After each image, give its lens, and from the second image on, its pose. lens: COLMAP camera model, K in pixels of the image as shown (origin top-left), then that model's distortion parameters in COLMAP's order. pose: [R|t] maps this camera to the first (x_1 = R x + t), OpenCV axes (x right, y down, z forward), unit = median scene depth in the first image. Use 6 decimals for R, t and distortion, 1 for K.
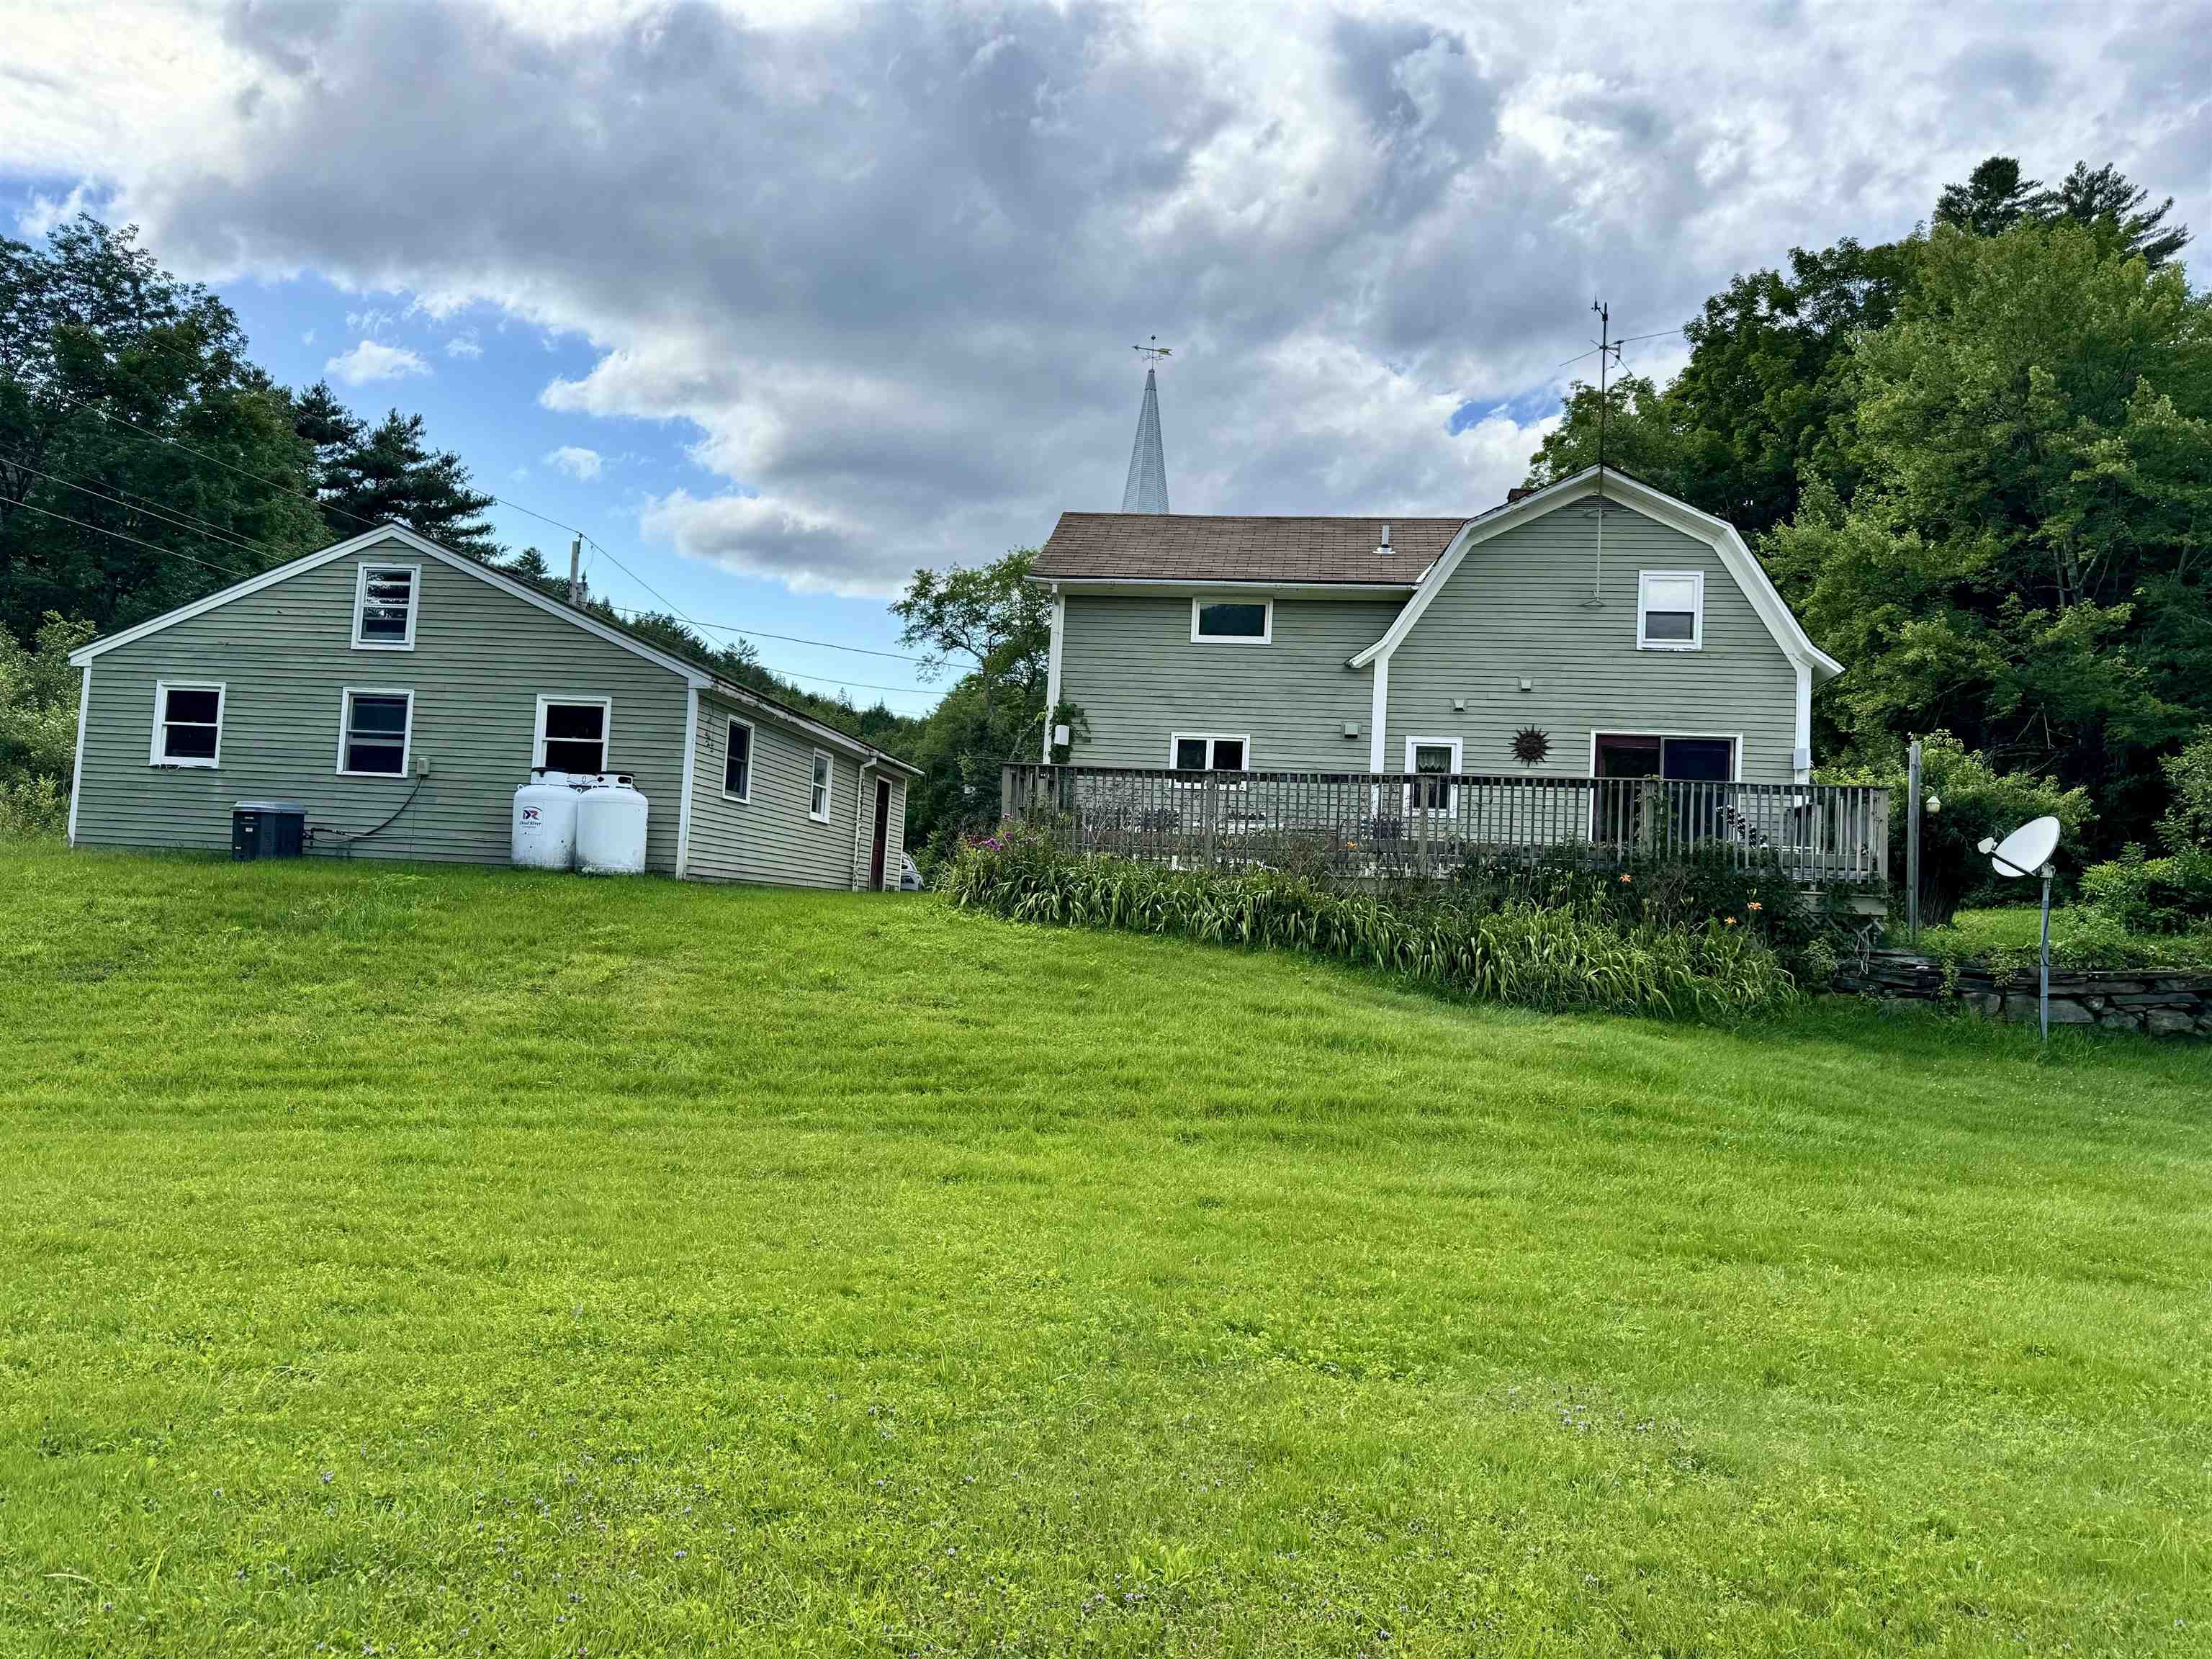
lens RADIAL K [[1543.4, 0, 1115.4], [0, 1543.4, 840.4], [0, 0, 1]] dist [0.049183, -0.048877]
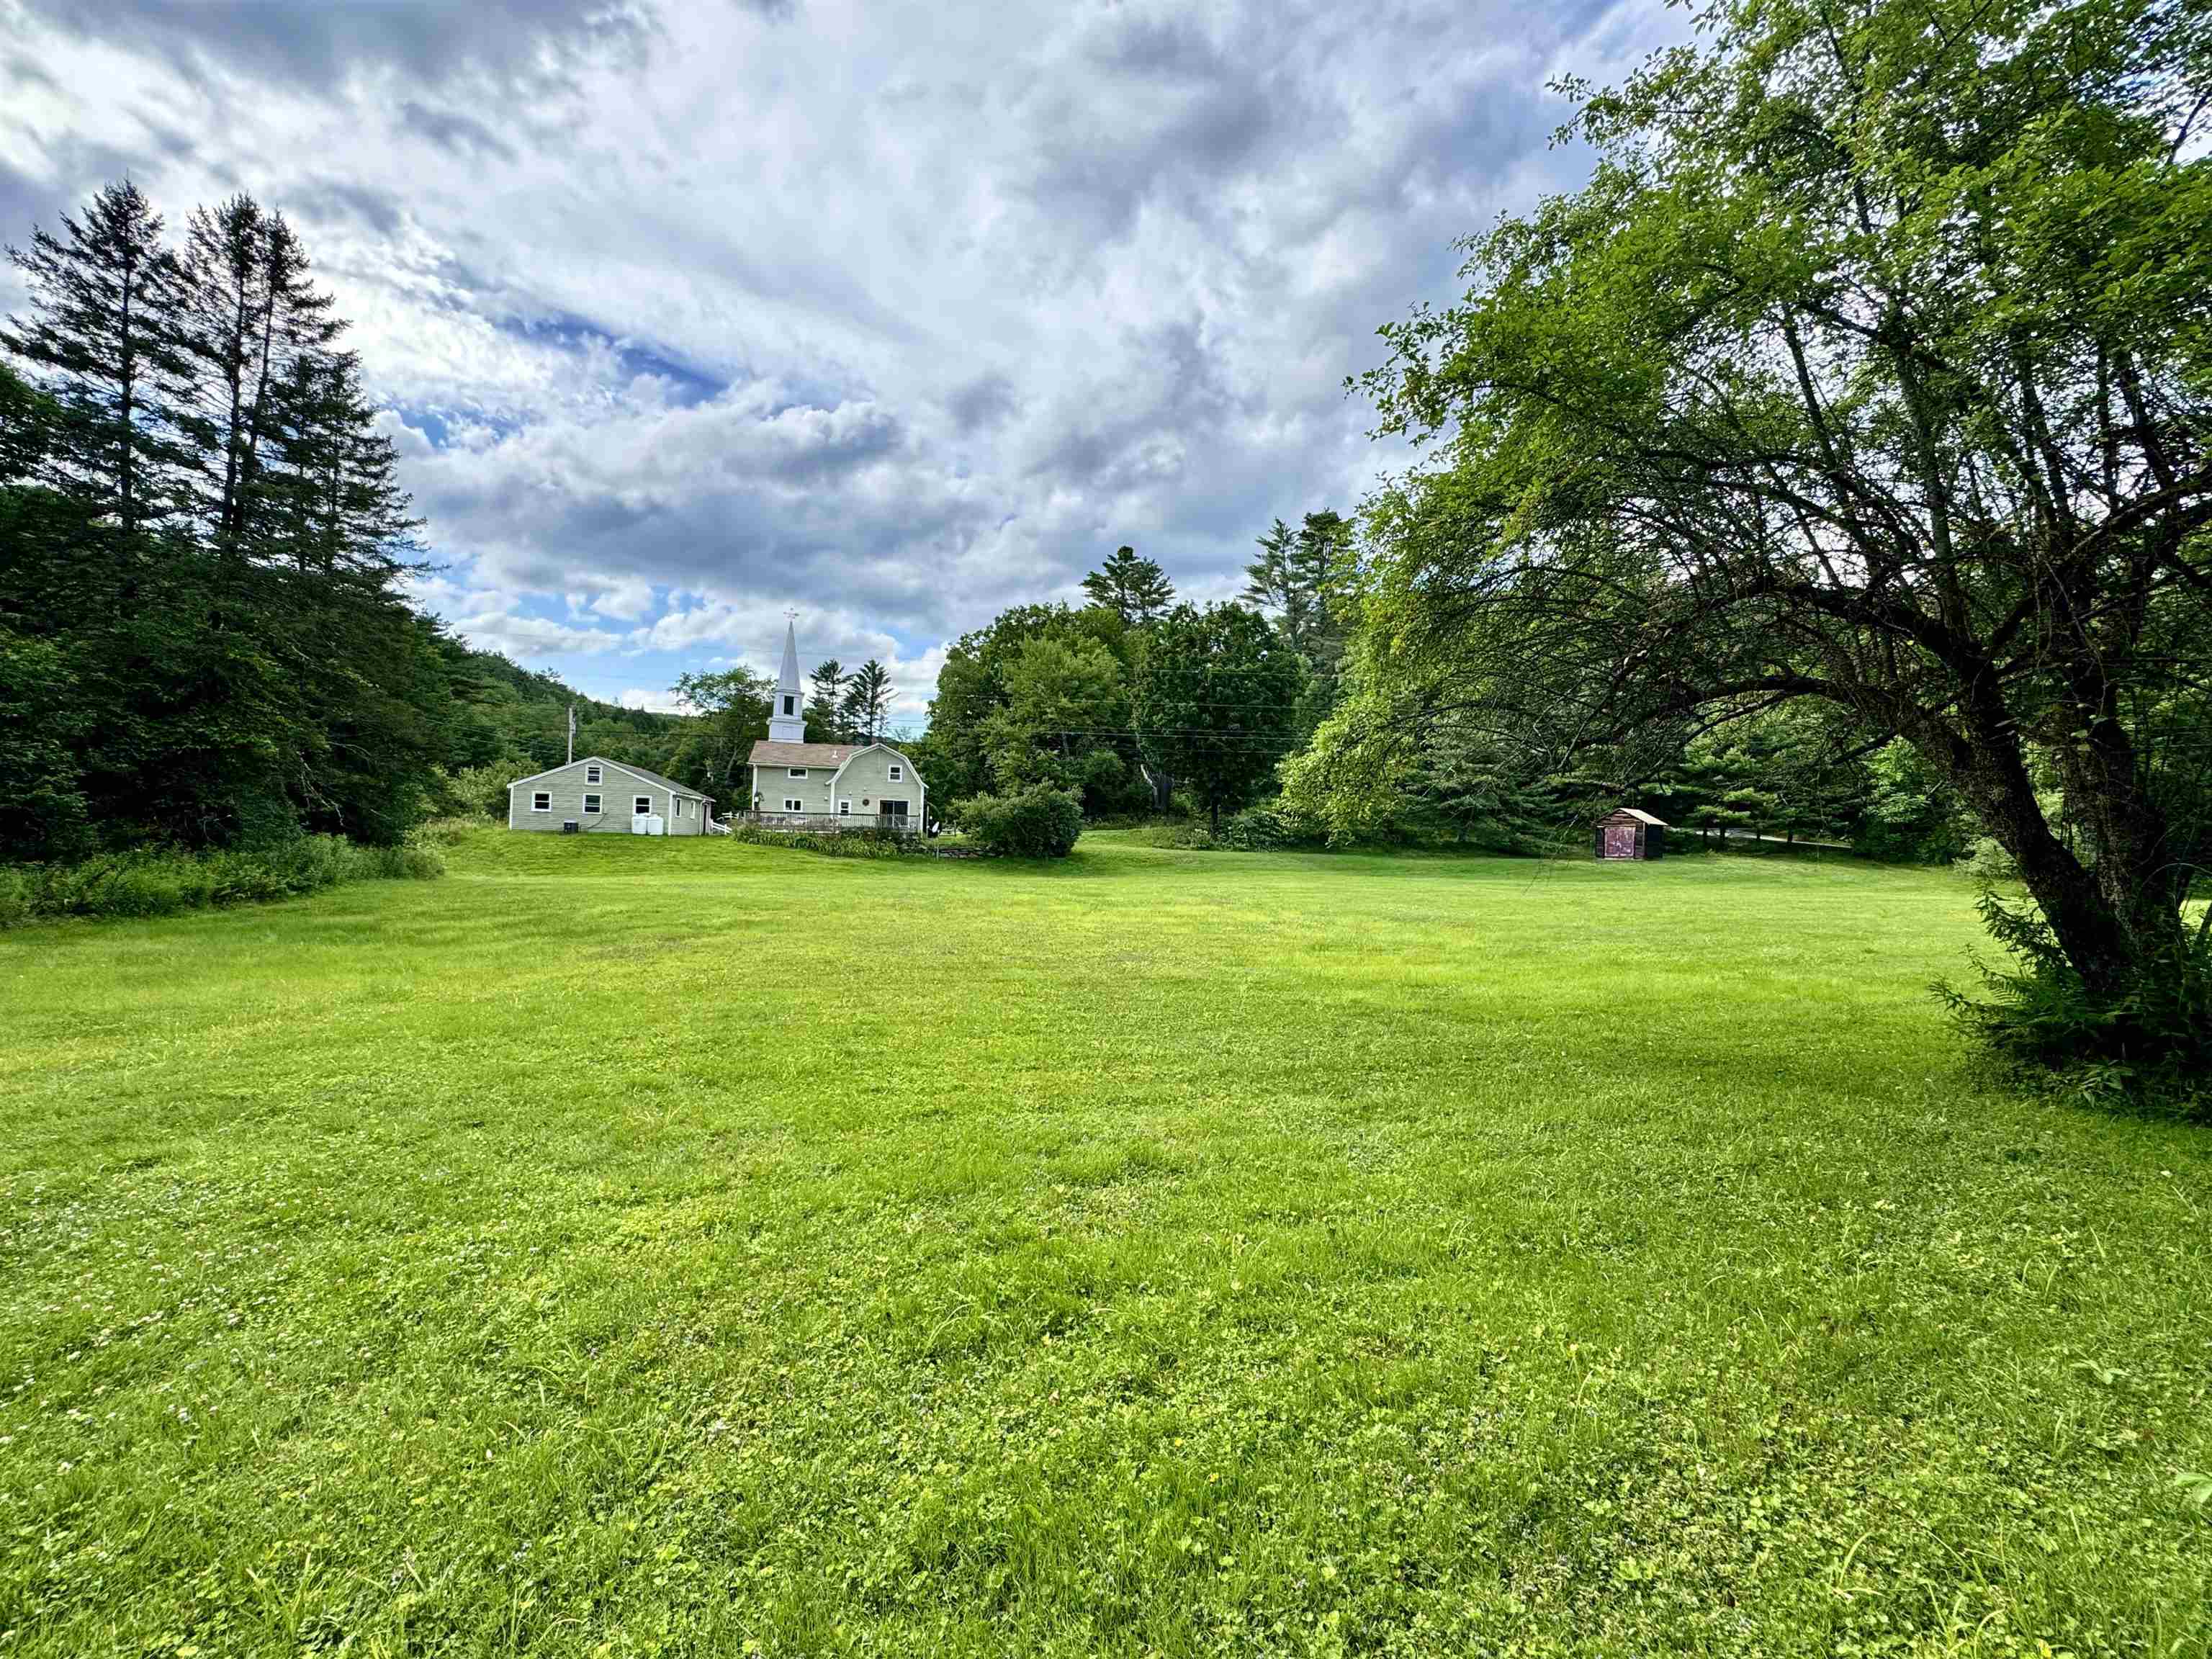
lens RADIAL K [[875.2, 0, 1104.8], [0, 875.2, 837.1], [0, 0, 1]] dist [-0.004927, 0.000416]
pose [[0.941807, -0.018882, 0.335624, 0.065593], [-0.002410, 0.998016, 0.062912, -0.133029], [-0.336146, -0.060059, 0.939893, -1.822943]]
